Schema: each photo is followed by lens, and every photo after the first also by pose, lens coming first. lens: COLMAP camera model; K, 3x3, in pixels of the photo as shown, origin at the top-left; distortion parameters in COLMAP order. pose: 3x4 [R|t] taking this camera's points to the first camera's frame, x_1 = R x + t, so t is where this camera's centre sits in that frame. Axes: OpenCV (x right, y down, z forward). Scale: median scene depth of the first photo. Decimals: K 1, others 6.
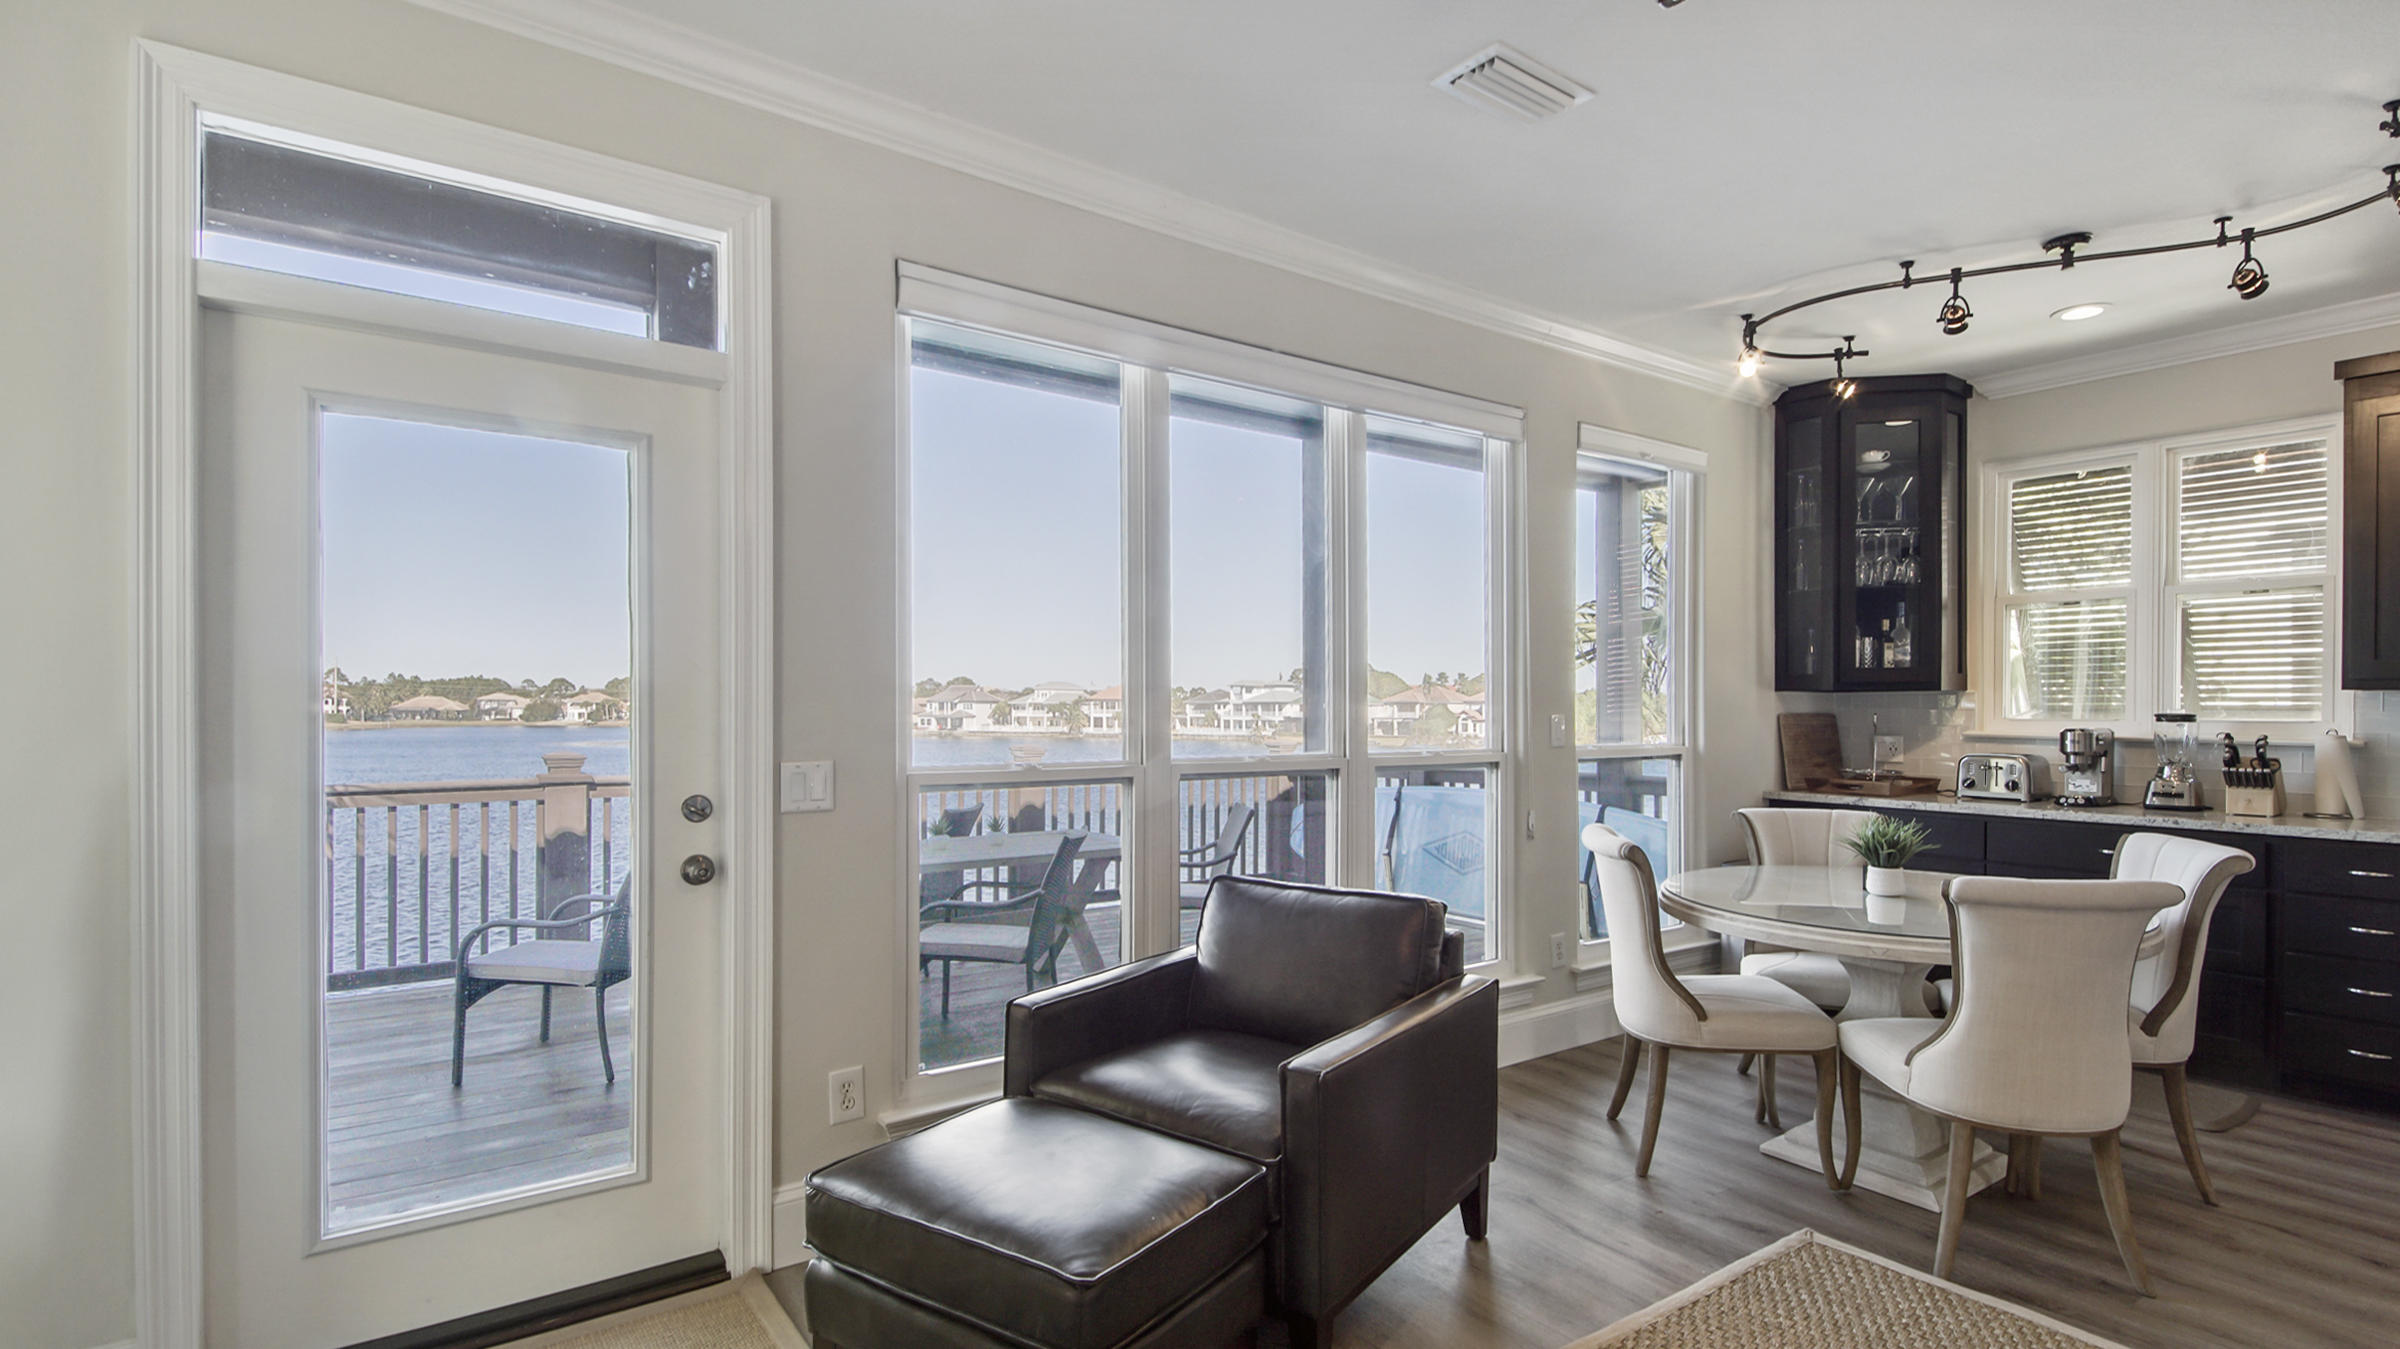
lens RADIAL K [[1134.3, 0, 1193.1], [0, 1134.3, 719.3], [0, 0, 1]] dist [0.001747, -0.007502]
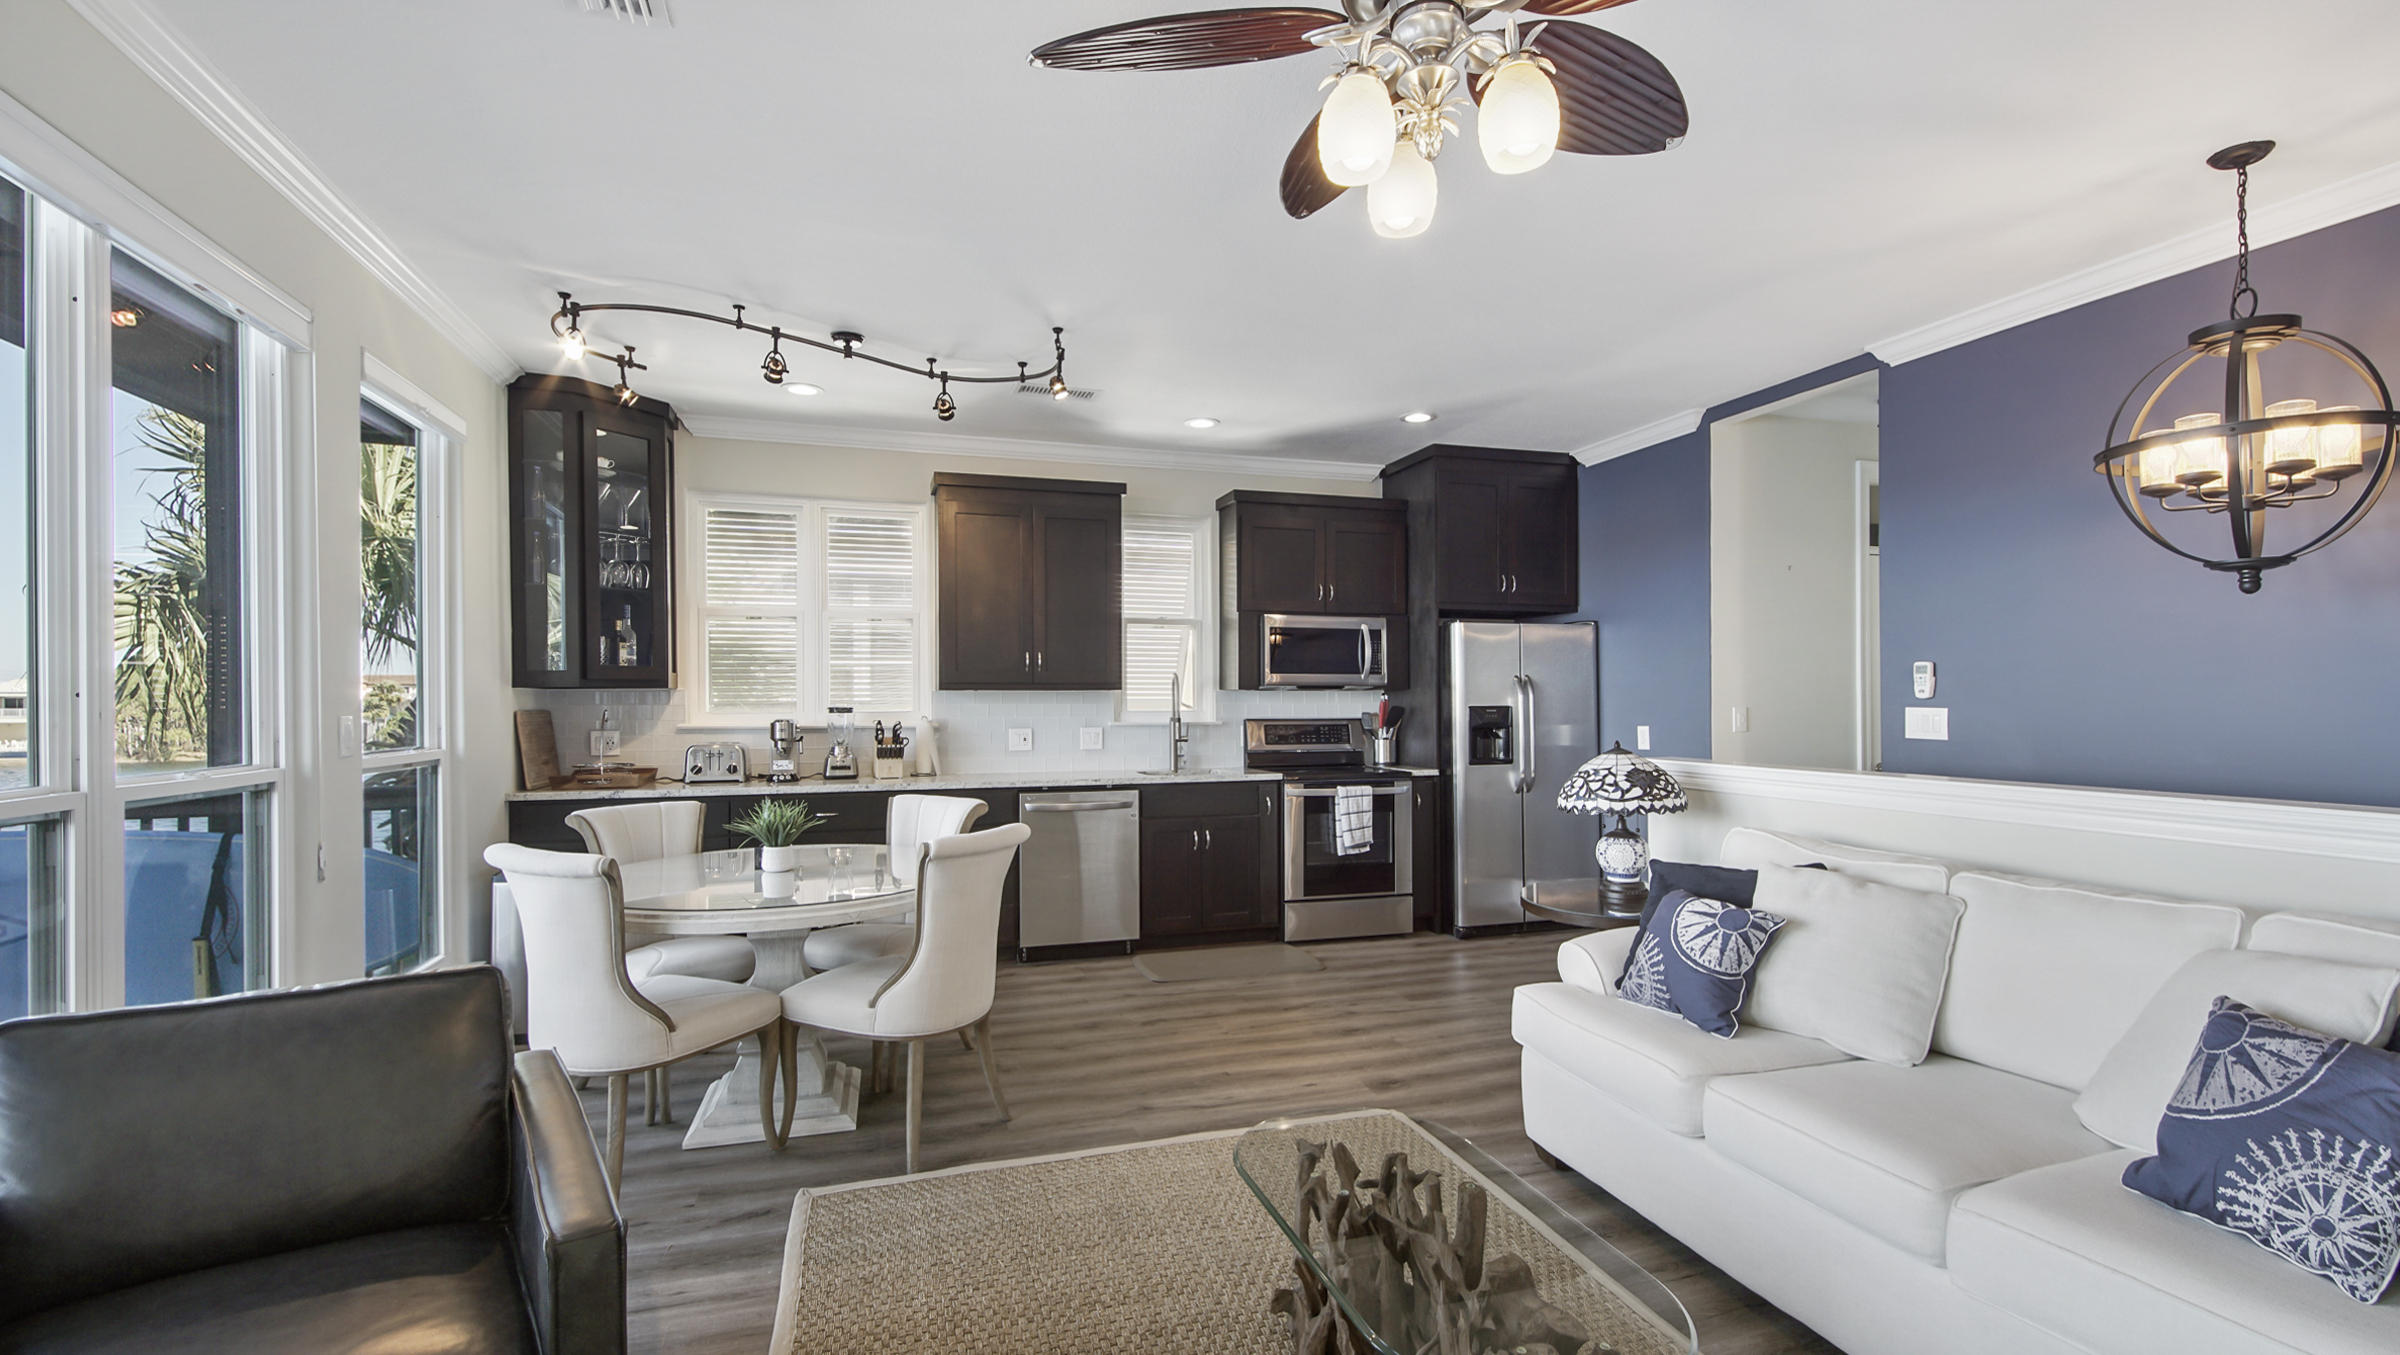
lens RADIAL K [[1059.5, 0, 1200.0], [0, 1059.5, 694.8], [0, 0, 1]] dist [0.045411, -0.023913]
pose [[0.296023, 0.001984, 0.955179, -0.206759], [0.015264, 0.999860, -0.006808, -0.004094], [-0.955059, 0.016595, 0.295951, 0.214733]]
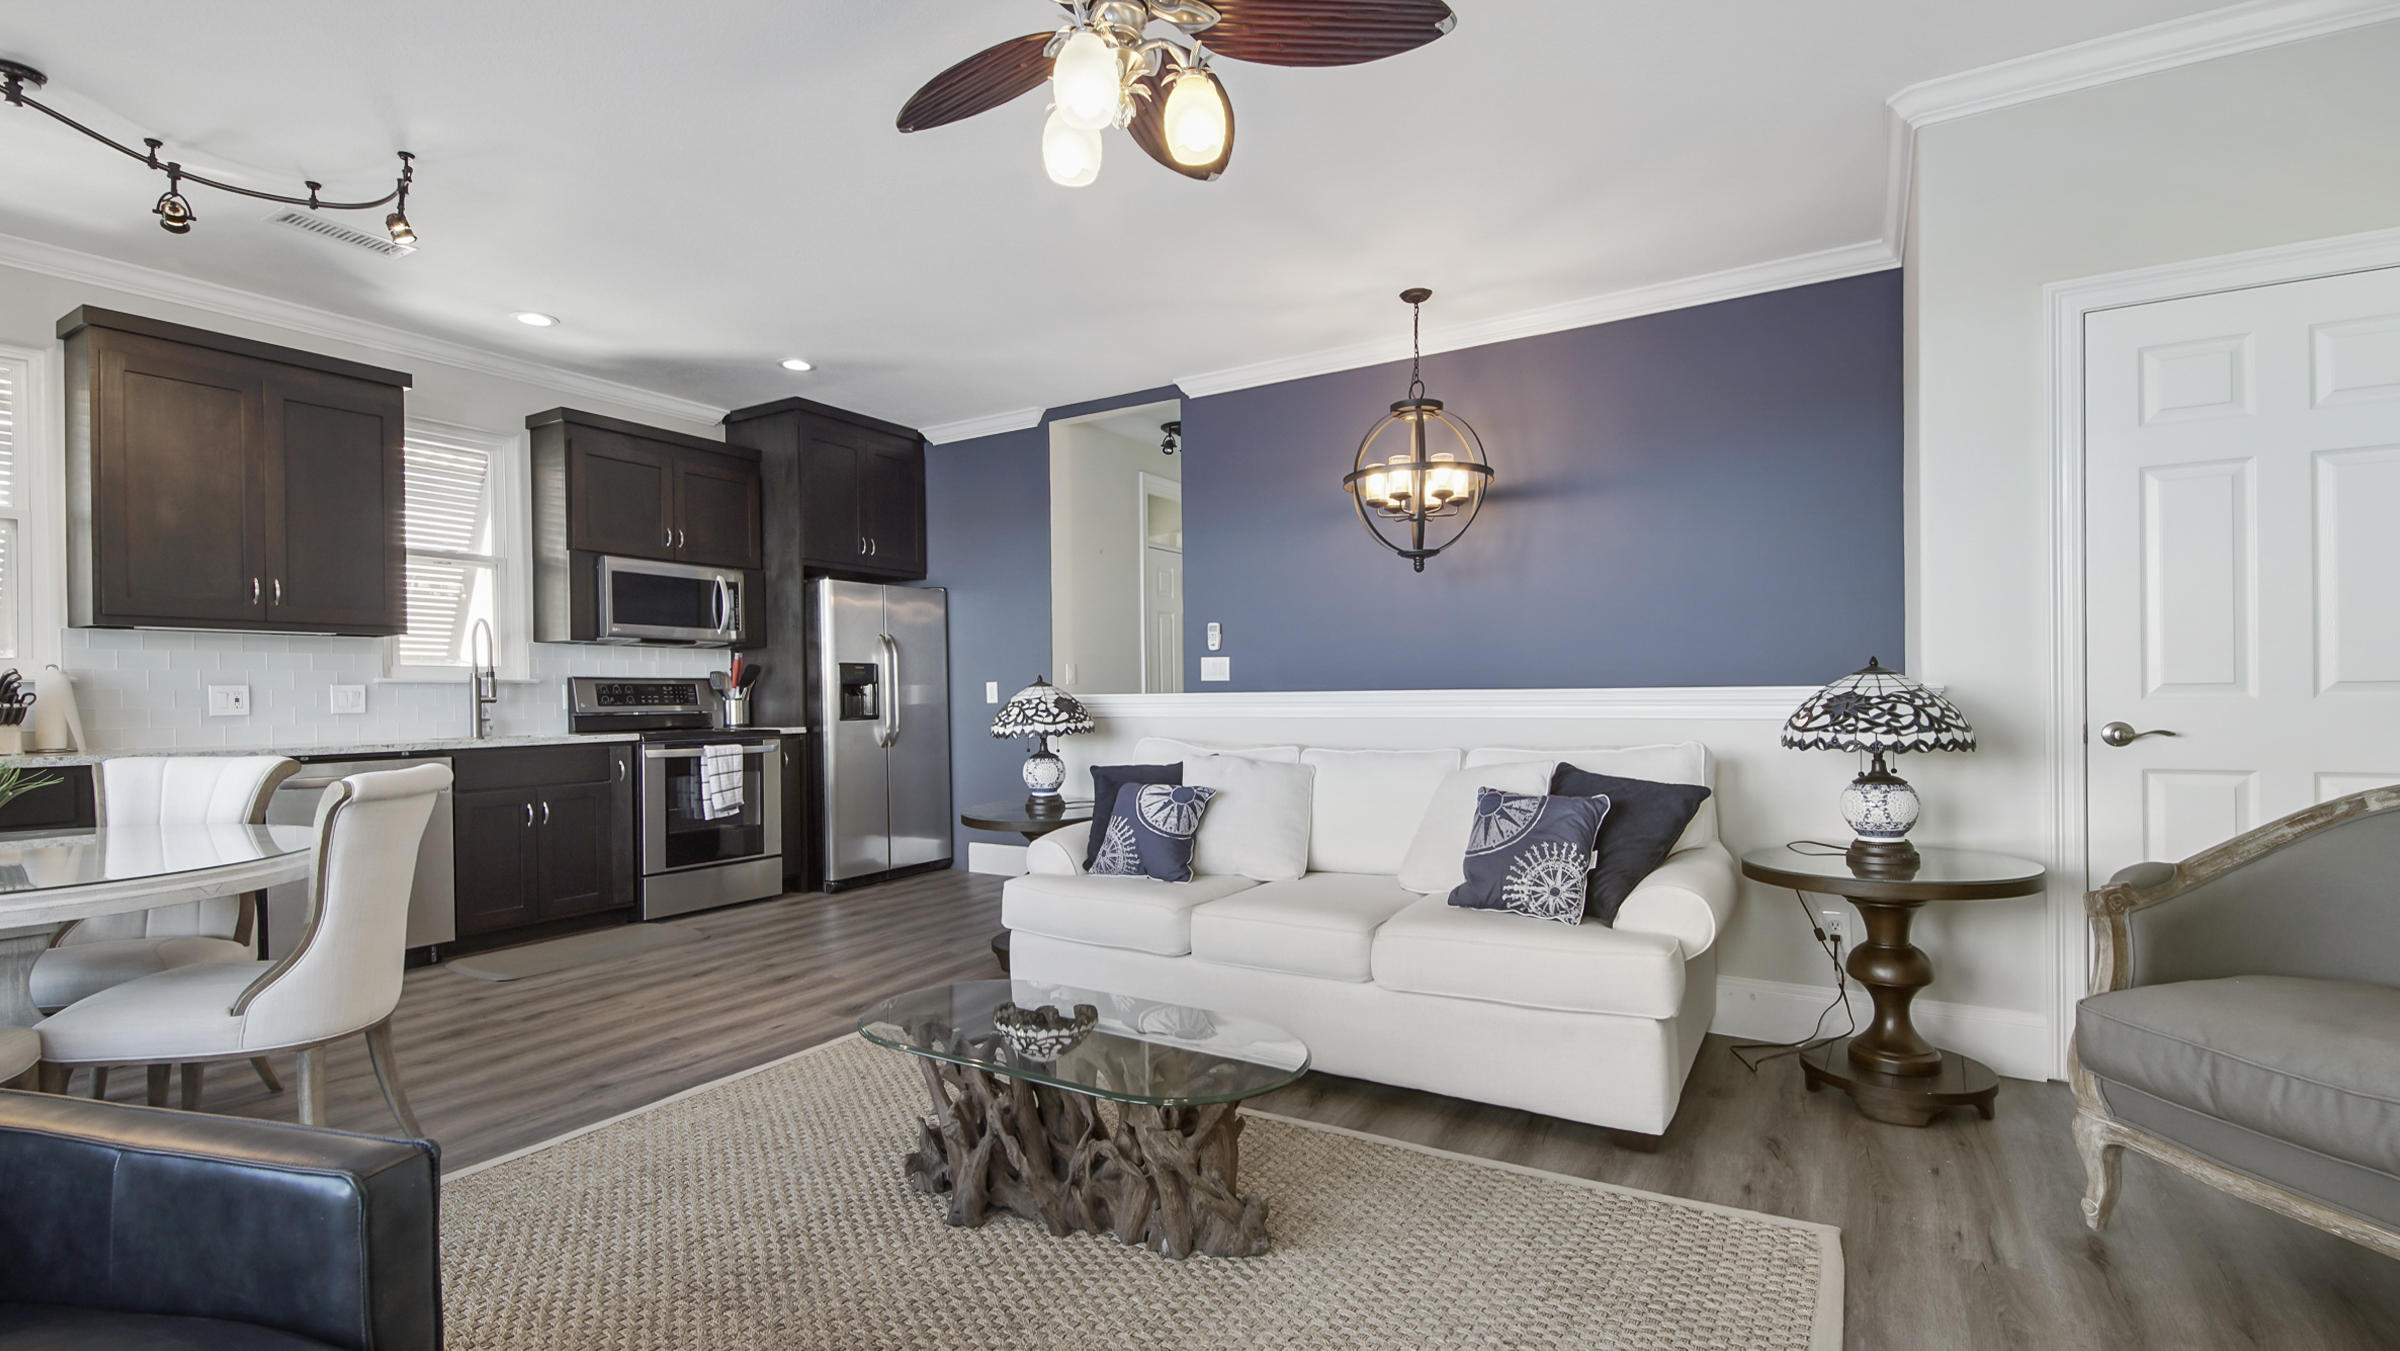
lens RADIAL K [[1059.5, 0, 1200.0], [0, 1059.5, 692.8], [0, 0, 1]] dist [0.045411, -0.023913]
pose [[-0.399245, 0.001351, 0.916843, -0.256145], [0.021107, 0.999747, 0.007718, 0.044369], [-0.916601, 0.022433, -0.399173, 0.409478]]
